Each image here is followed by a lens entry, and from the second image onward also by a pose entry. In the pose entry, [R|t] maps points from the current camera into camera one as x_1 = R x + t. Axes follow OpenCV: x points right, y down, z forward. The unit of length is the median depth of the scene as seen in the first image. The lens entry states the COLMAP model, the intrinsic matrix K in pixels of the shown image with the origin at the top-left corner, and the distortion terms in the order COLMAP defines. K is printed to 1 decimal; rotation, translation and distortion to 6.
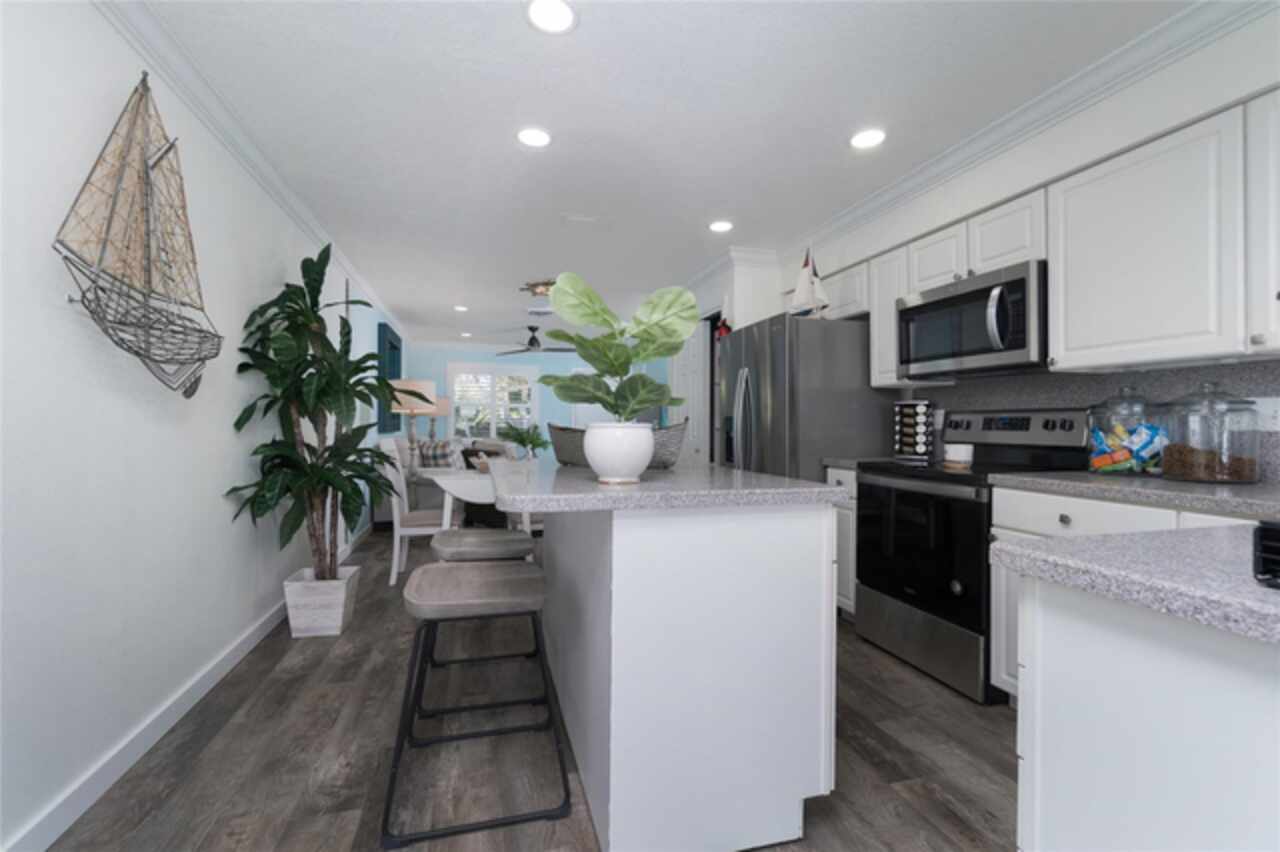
lens RADIAL K [[571.7, 0, 621.2], [0, 571.7, 420.1], [0, 0, 1]] dist [-0.003393, -0.000371]
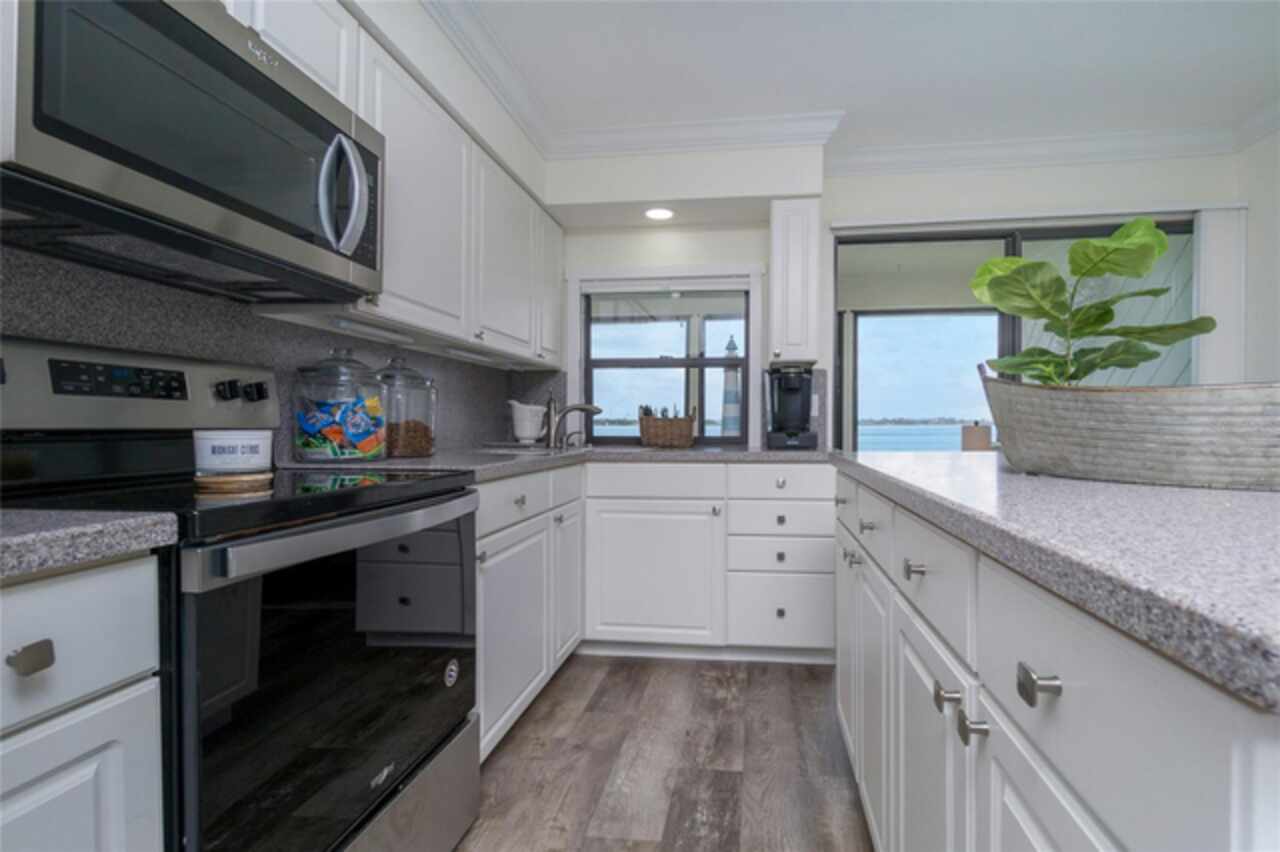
lens RADIAL K [[597.3, 0, 677.4], [0, 597.3, 428.1], [0, 0, 1]] dist [0.000798, -0.000337]
pose [[-0.931510, -0.005378, 0.363677, 0.168188], [-0.005368, 0.999985, 0.001037, 0.047901], [-0.363677, -0.000986, -0.931525, 1.587217]]
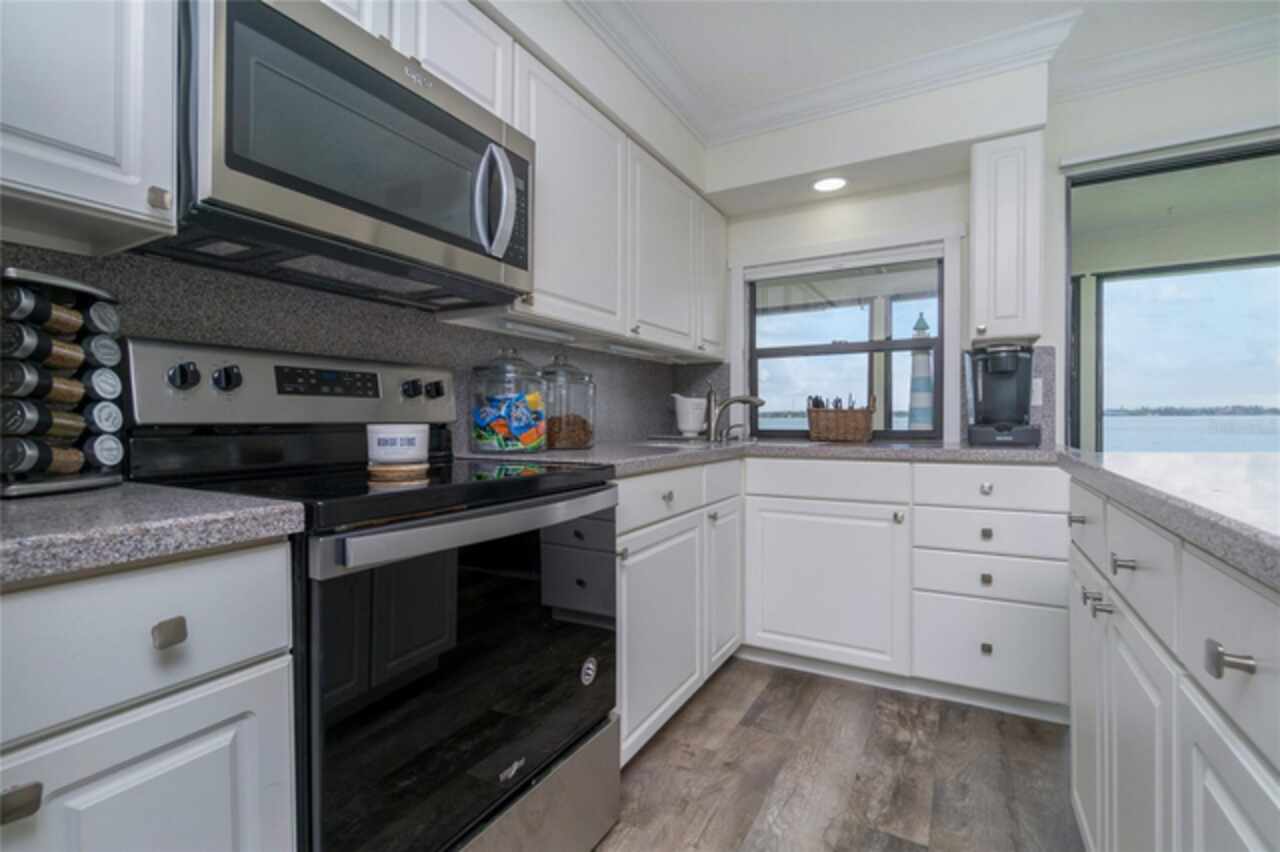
lens RADIAL K [[571.7, 0, 621.2], [0, 571.7, 420.1], [0, 0, 1]] dist [-0.003393, -0.000371]
pose [[-0.711187, -0.002347, 0.702999, 0.179344], [-0.001859, 0.999997, 0.001458, 0.047293], [-0.703001, -0.000270, -0.711189, 1.479679]]
